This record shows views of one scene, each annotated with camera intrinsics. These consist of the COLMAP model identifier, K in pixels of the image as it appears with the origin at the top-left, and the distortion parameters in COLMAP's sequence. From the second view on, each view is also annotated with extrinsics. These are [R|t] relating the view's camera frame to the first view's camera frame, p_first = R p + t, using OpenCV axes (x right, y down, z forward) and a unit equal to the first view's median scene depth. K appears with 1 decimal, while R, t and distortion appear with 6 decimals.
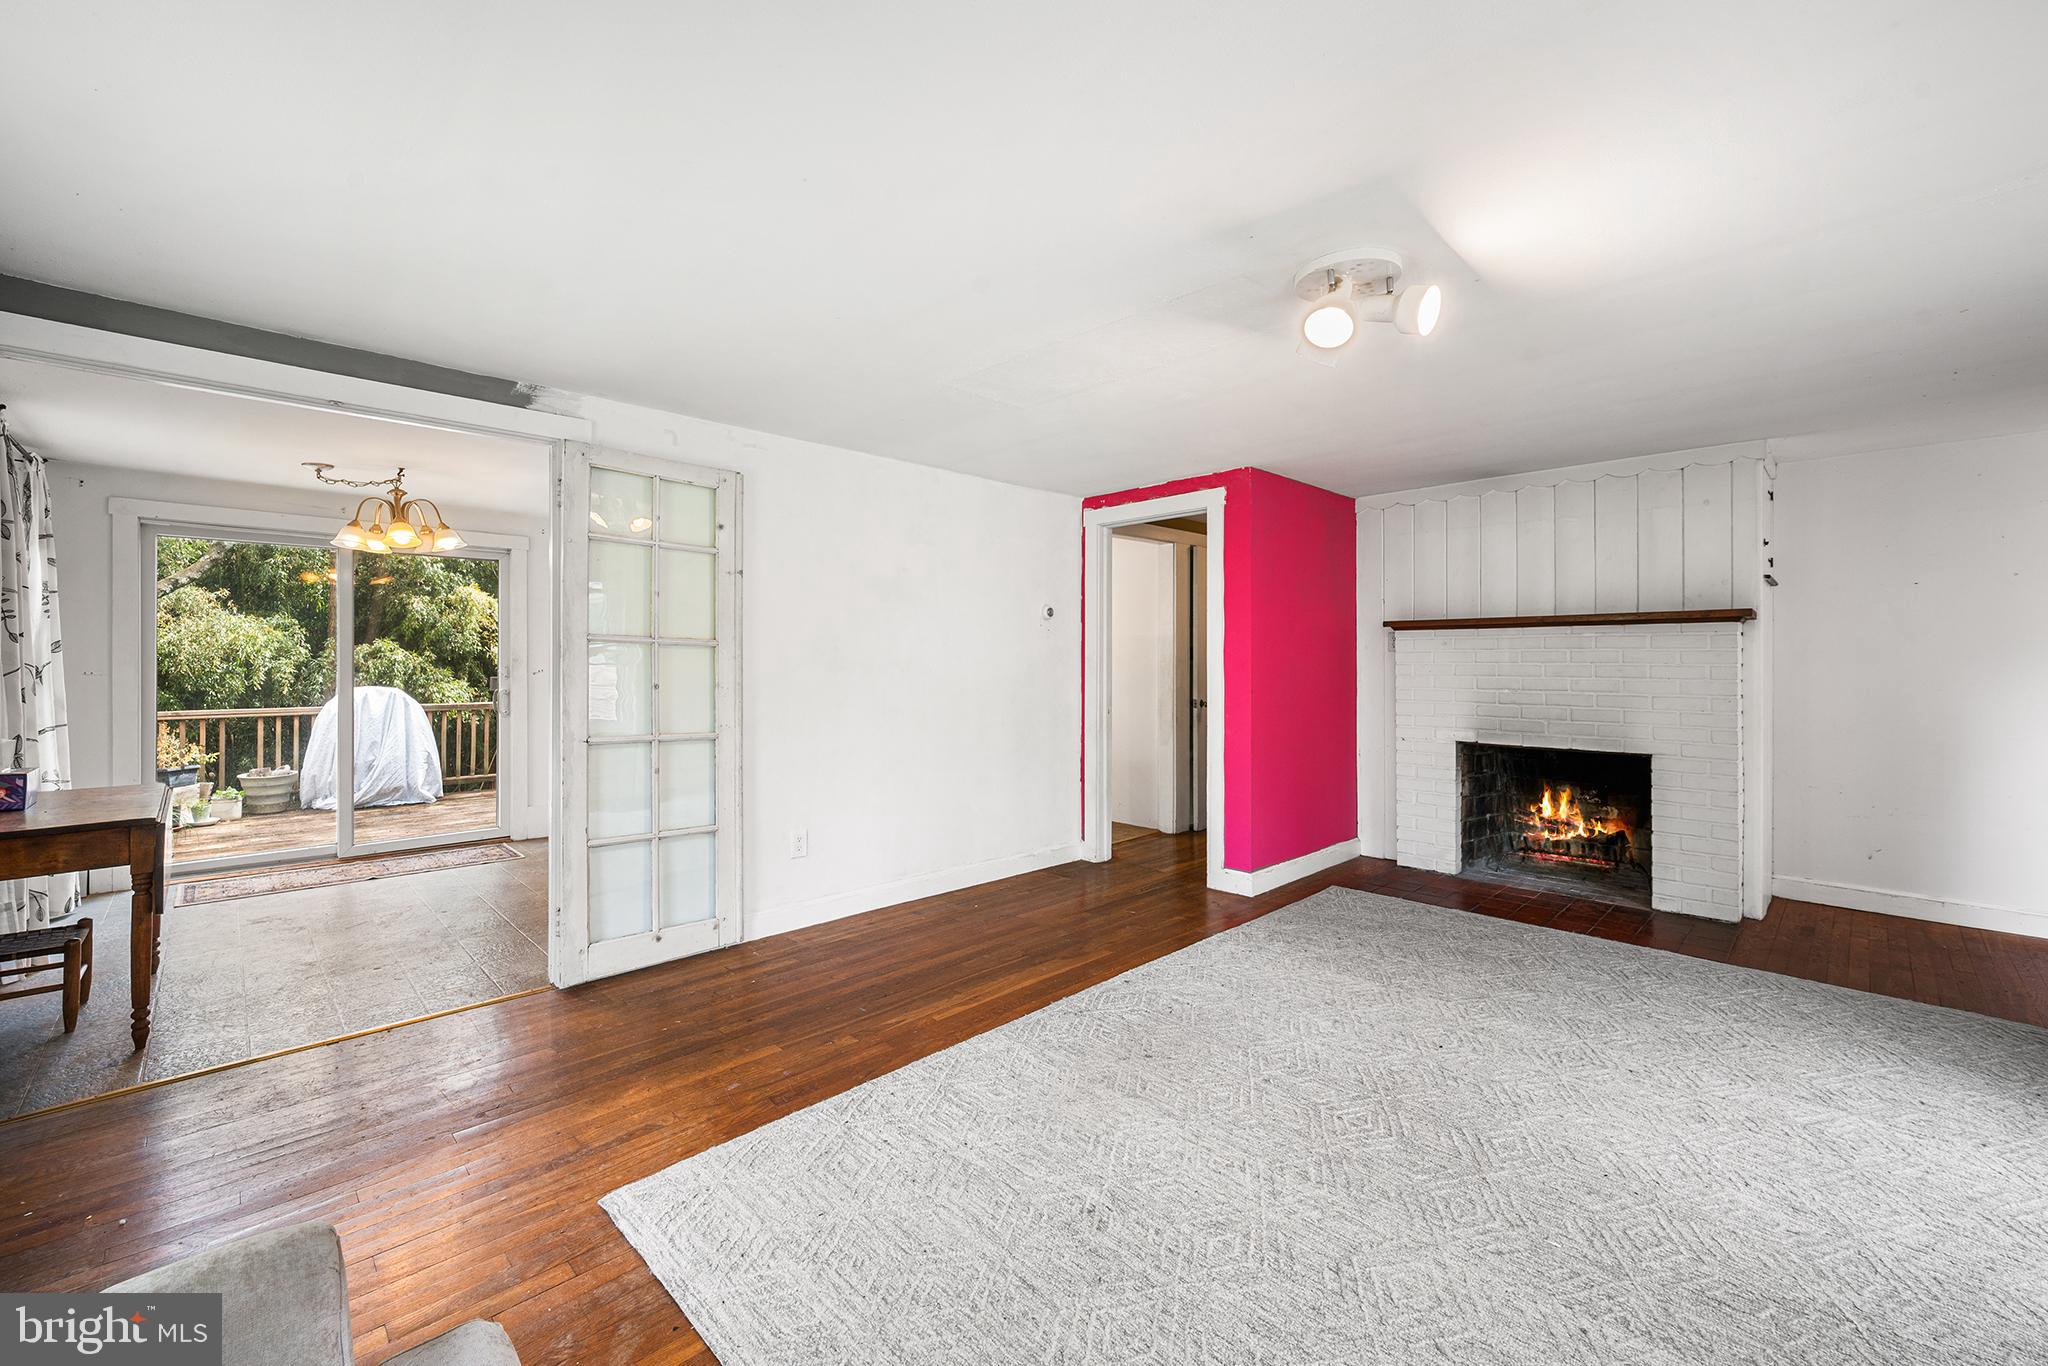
lens RADIAL K [[821.5, 0, 1011.3], [0, 821.5, 670.6], [0, 0, 1]] dist [0.000089, 0.000003]
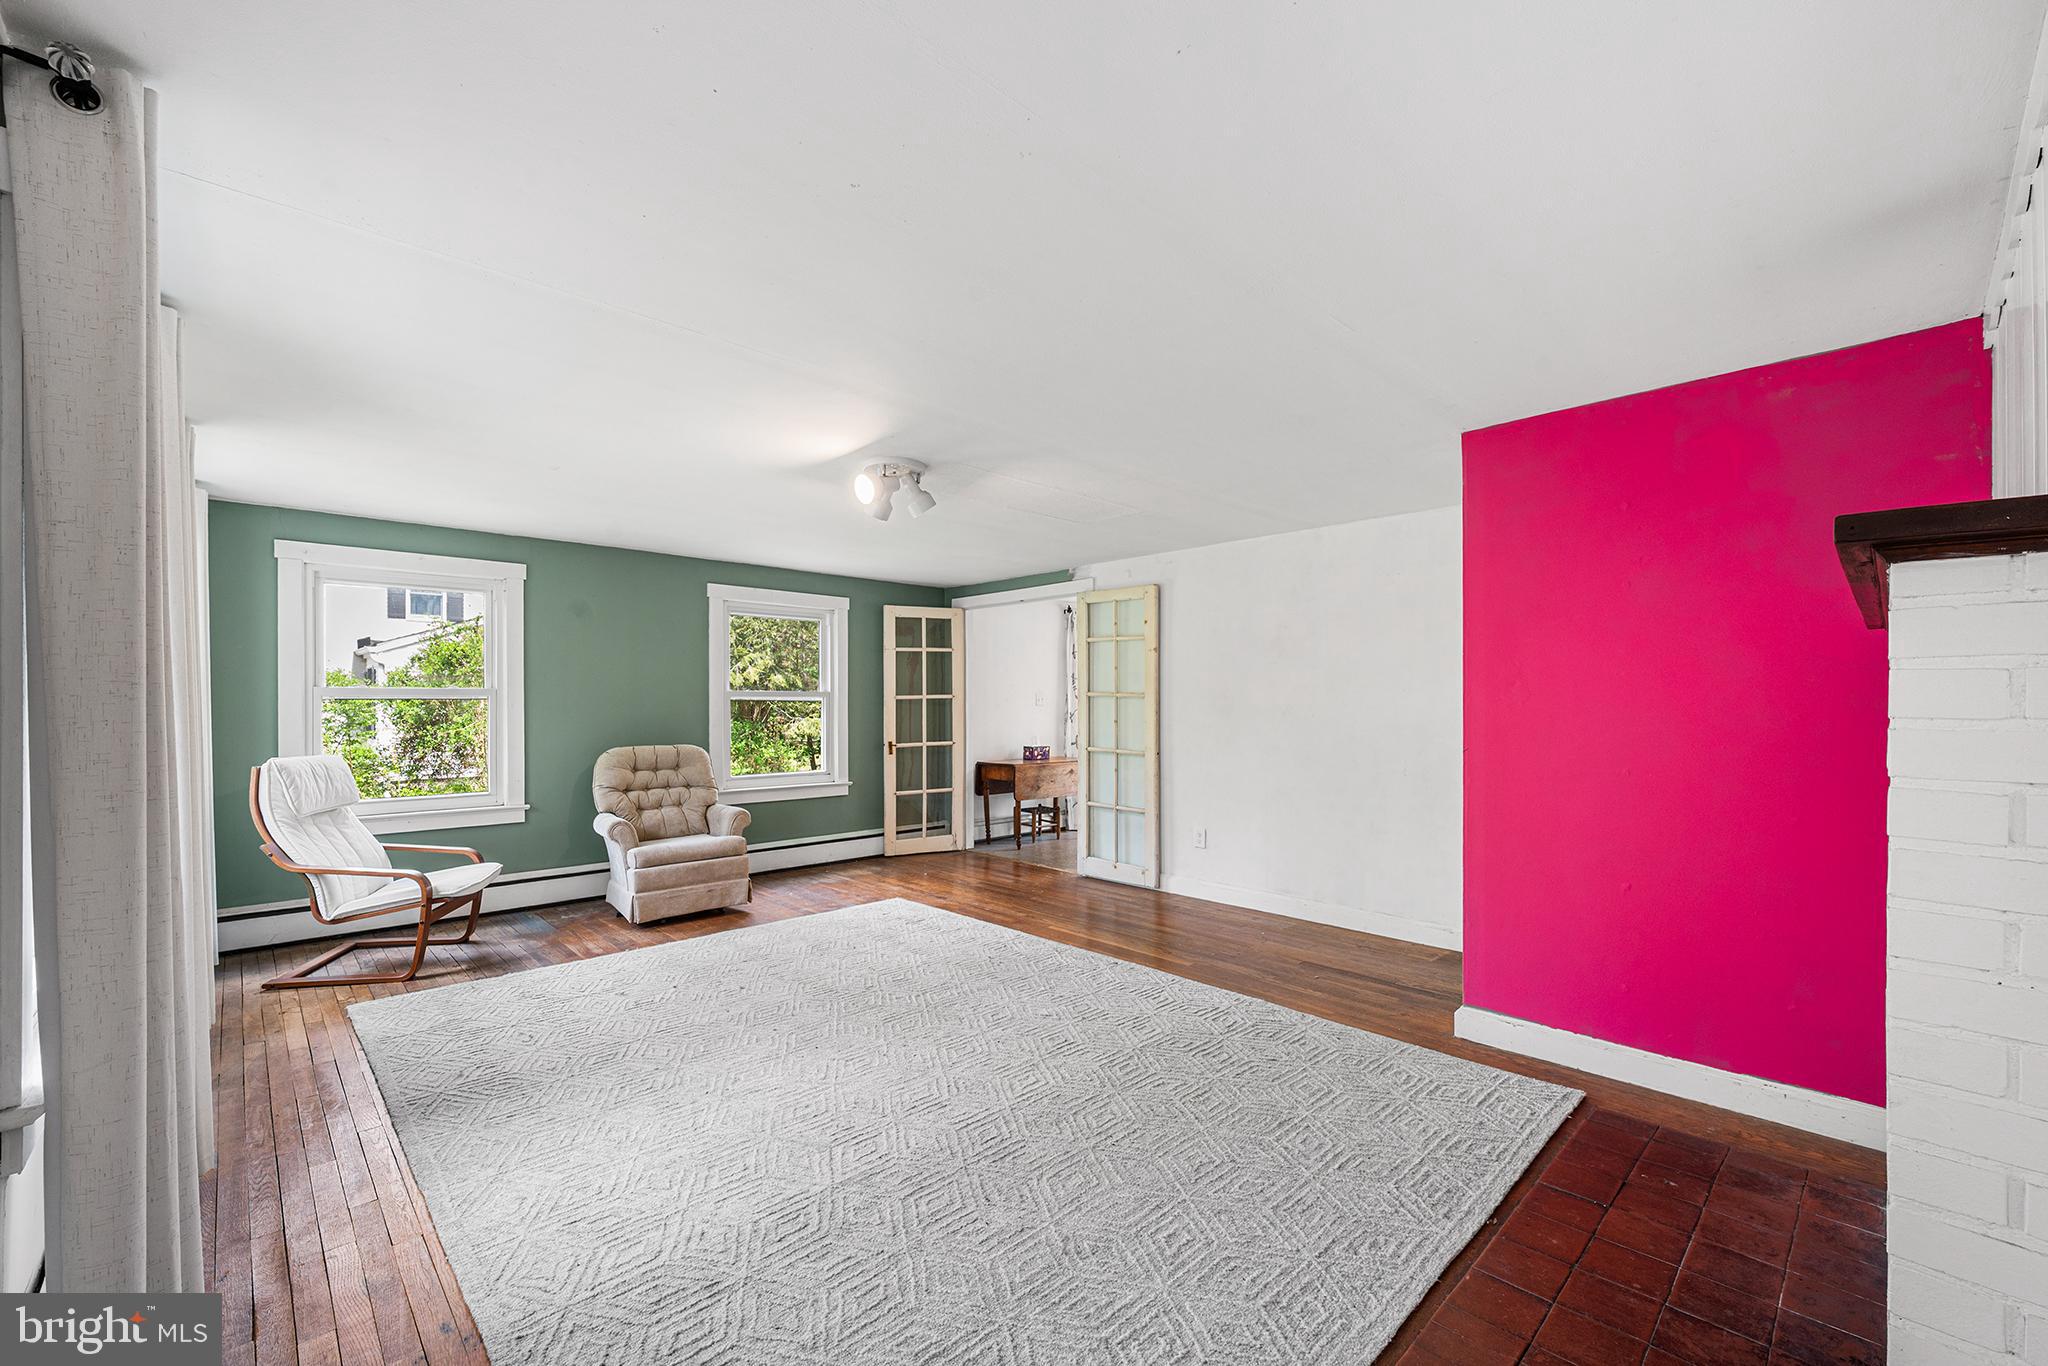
lens RADIAL K [[835.4, 0, 1020.2], [0, 835.4, 703.9], [0, 0, 1]] dist [0.000552, 0.000015]
pose [[-0.008441, -0.000005, -0.999964, 1.308729], [-0.007863, 0.999969, 0.000062, -0.014734], [0.999933, 0.007864, -0.008441, 0.797846]]
